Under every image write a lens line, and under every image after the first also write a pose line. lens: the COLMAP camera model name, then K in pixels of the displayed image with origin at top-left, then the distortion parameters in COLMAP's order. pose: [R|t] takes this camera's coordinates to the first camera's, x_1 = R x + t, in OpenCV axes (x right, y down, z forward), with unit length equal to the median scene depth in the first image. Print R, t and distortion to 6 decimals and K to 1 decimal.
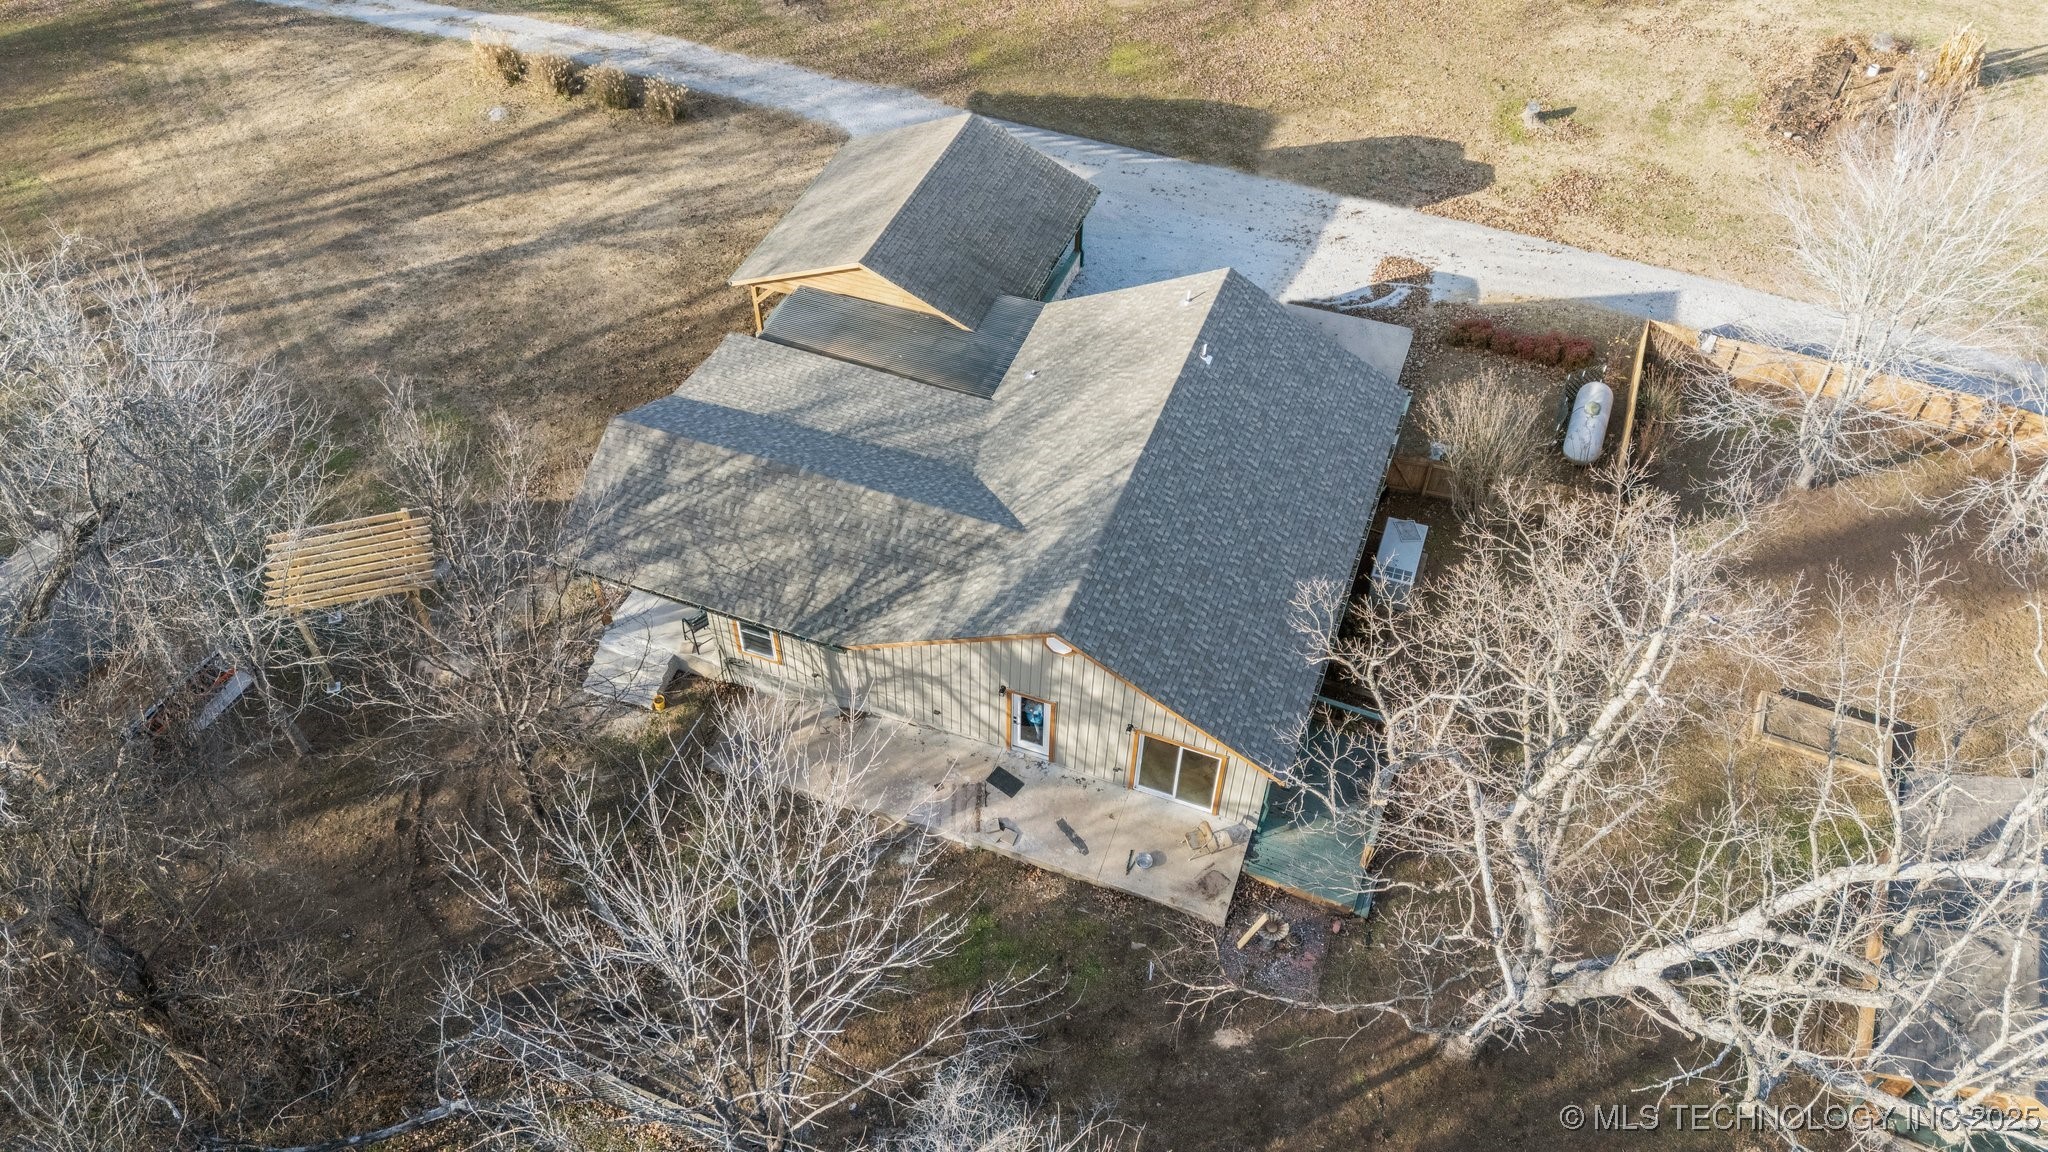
lens RADIAL K [[1430.9, 0, 1024.0], [0, 1430.9, 576.0], [0, 0, 1]] dist [0.068157, -0.054679]
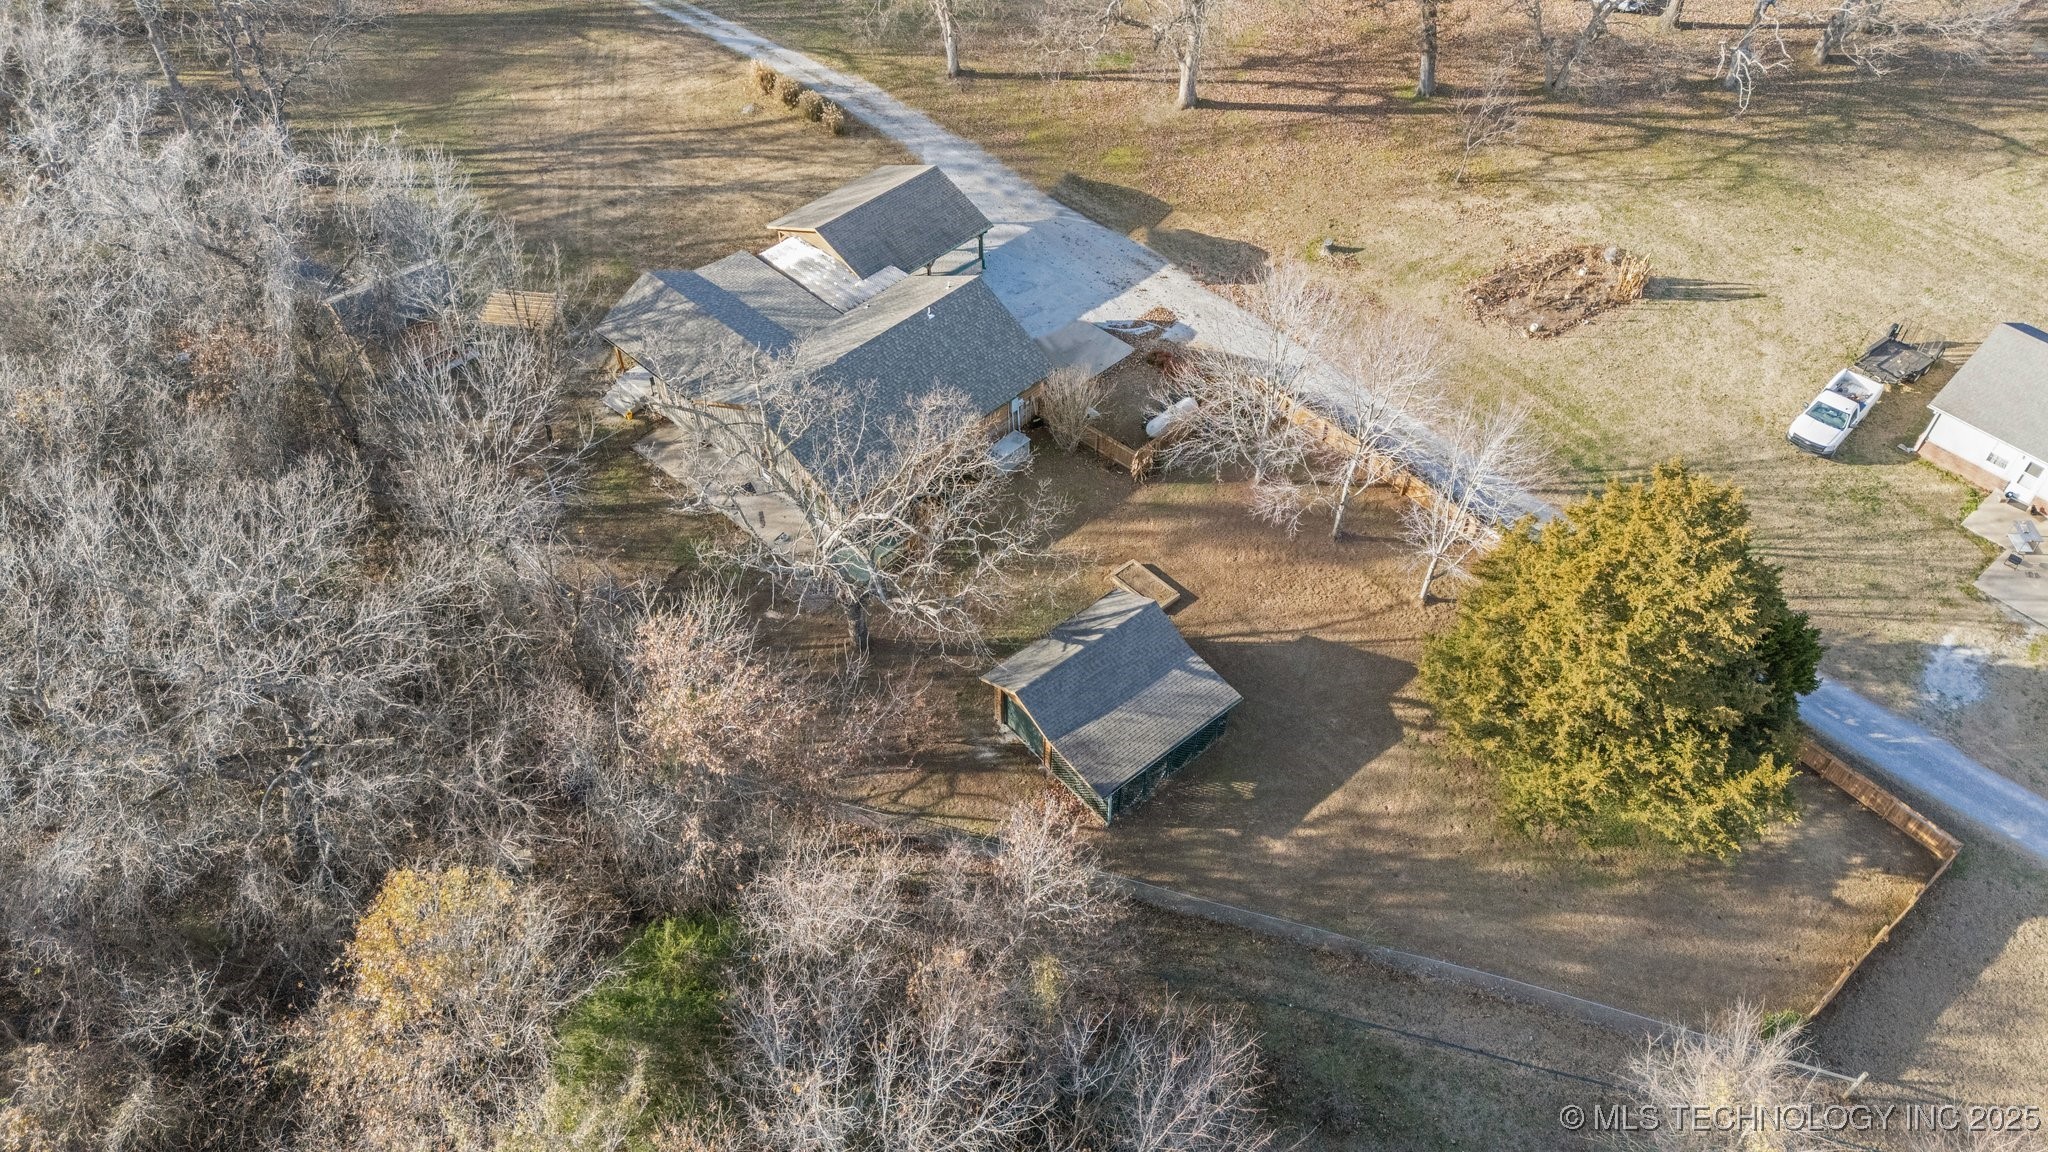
lens RADIAL K [[1473.1, 0, 1024.0], [0, 1473.1, 576.0], [0, 0, 1]] dist [0.076630, -0.082331]
pose [[0.909345, 0.288462, -0.299801, 0.644092], [-0.294349, 0.955334, 0.026394, 0.060256], [0.294024, 0.064245, 0.953636, -0.547452]]
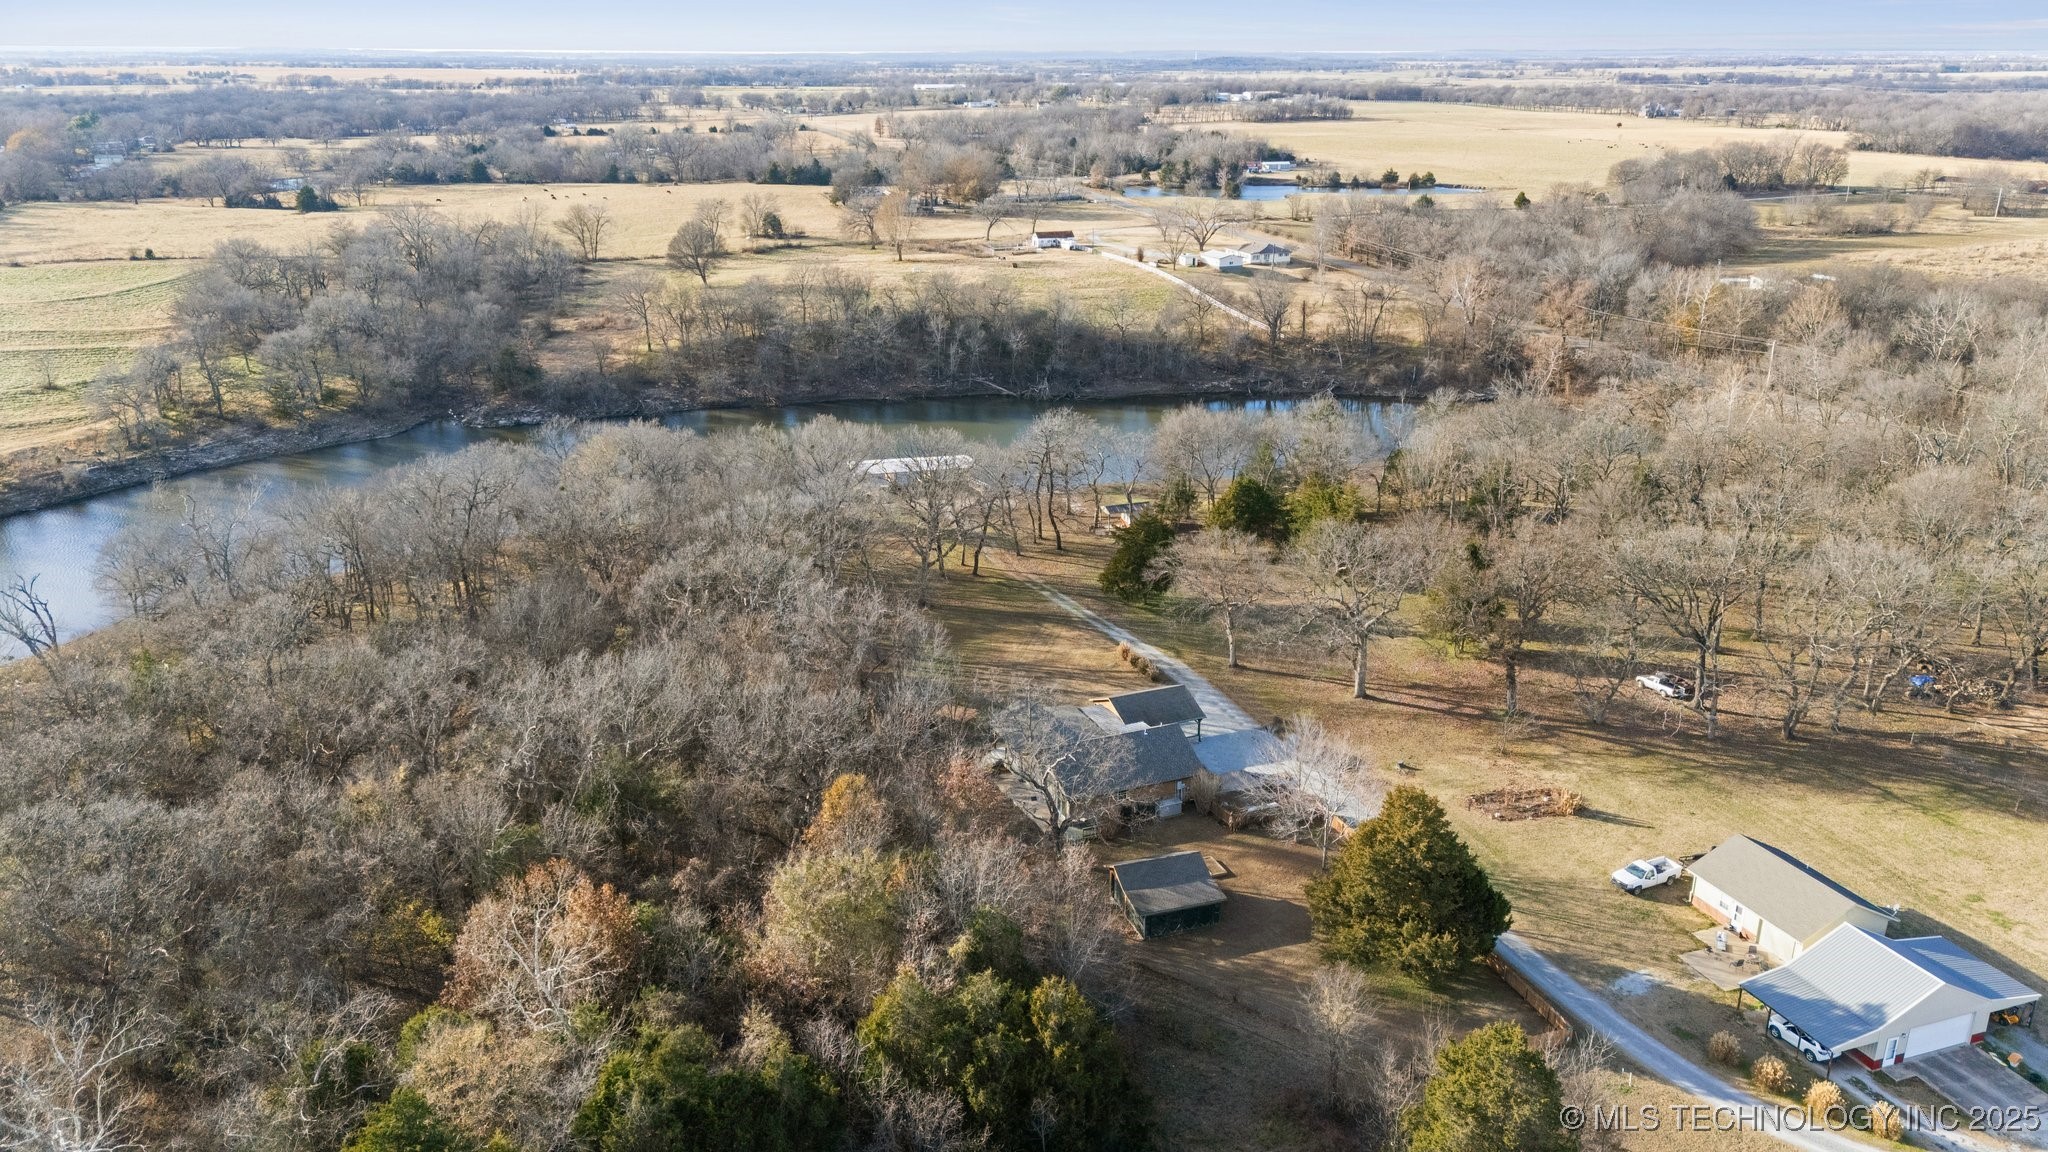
lens RADIAL K [[1473.1, 0, 1024.0], [0, 1473.1, 576.0], [0, 0, 1]] dist [0.076630, -0.082331]
pose [[0.697289, 0.212937, -0.684431, 1.672078], [-0.519120, 0.808449, -0.277352, 0.504031], [0.494270, 0.548696, 0.674263, -1.329086]]
